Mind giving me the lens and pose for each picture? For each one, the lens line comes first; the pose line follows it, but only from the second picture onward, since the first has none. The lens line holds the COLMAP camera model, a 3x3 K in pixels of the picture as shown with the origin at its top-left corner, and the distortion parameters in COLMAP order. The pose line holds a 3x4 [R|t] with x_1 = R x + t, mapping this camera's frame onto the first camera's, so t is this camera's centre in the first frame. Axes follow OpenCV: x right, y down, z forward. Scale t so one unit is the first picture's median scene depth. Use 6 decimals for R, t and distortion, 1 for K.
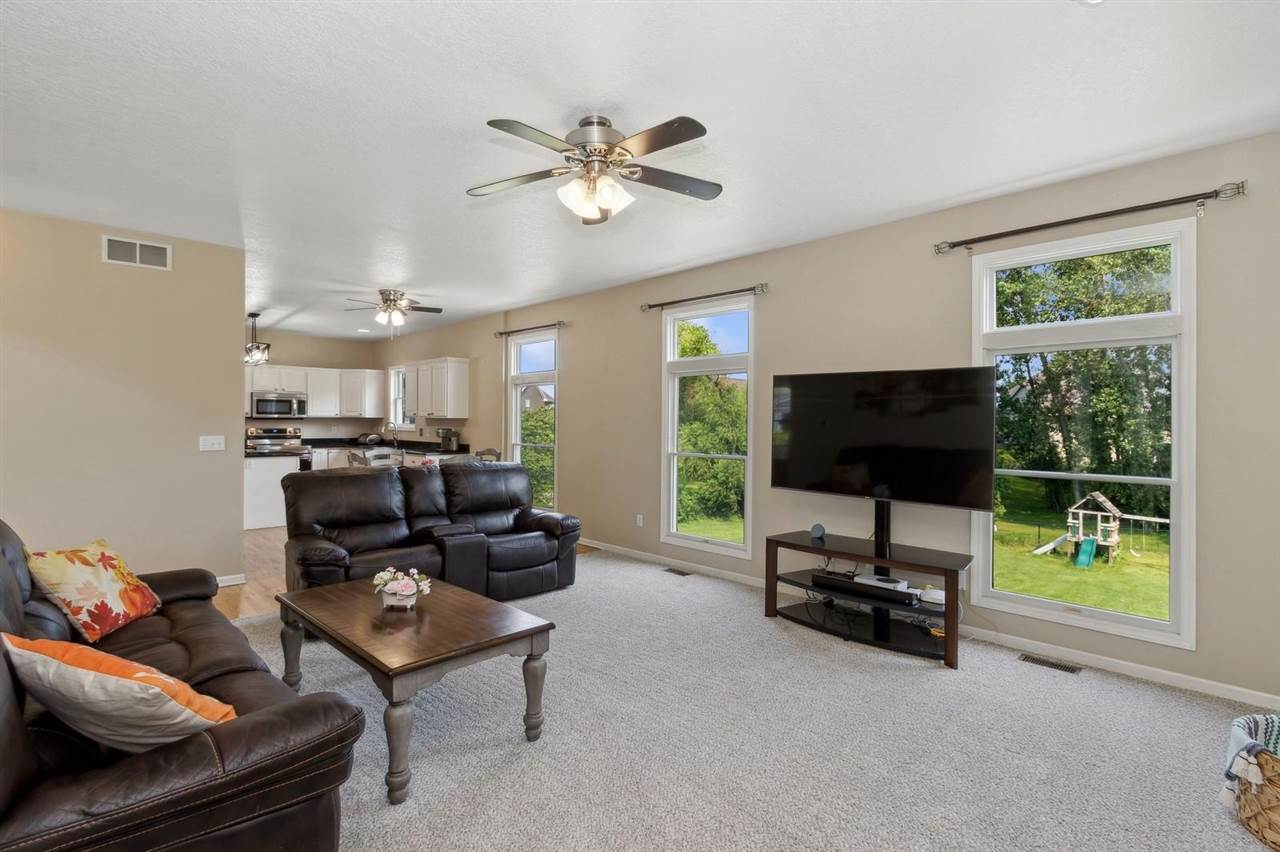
lens RADIAL K [[633.5, 0, 630.7], [0, 633.5, 422.5], [0, 0, 1]] dist [0.000815, 0.000185]
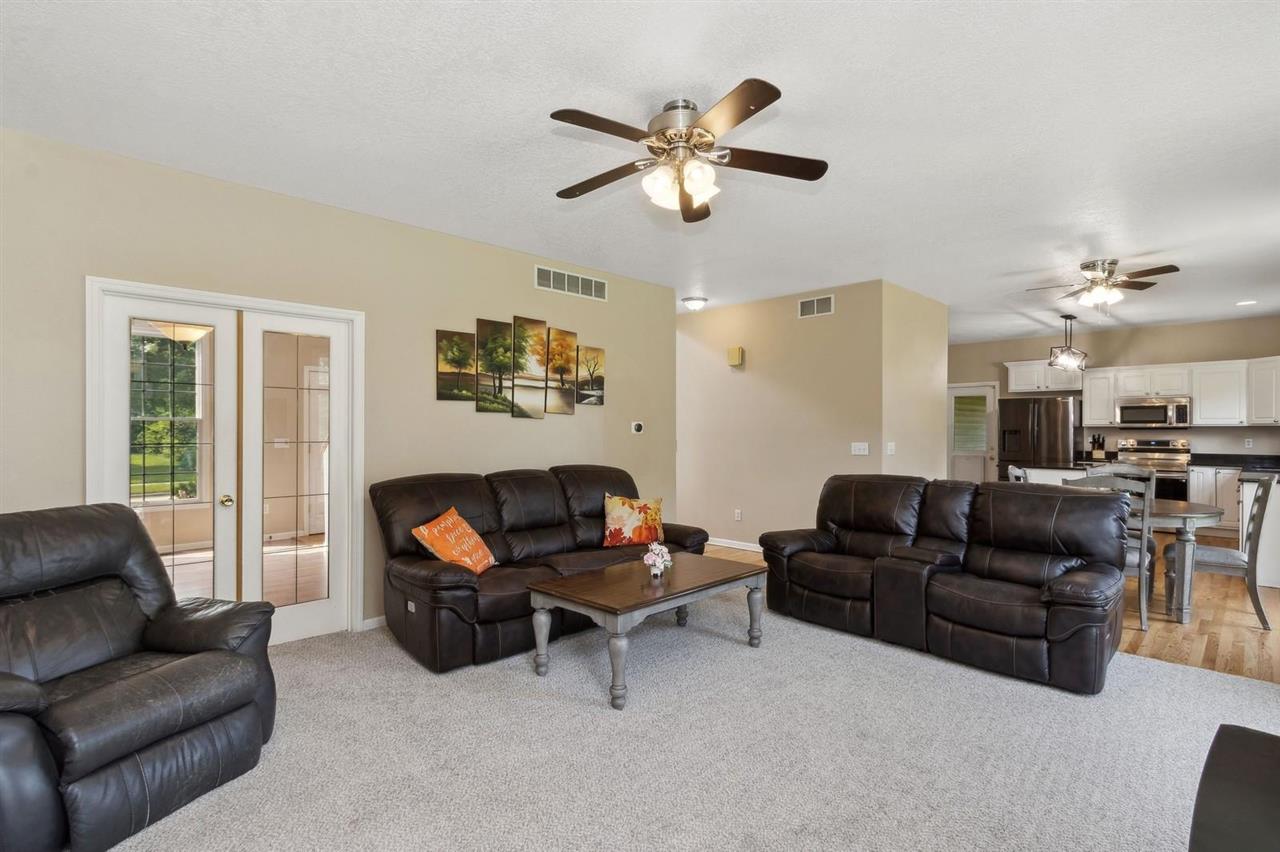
lens RADIAL K [[633.5, 0, 630.7], [0, 633.5, 422.5], [0, 0, 1]] dist [0.000815, 0.000185]
pose [[0.000996, -0.012767, -0.999918, 0.538642], [-0.005847, 0.999901, -0.012772, 0.001586], [0.999982, 0.005860, 0.000922, 0.560342]]
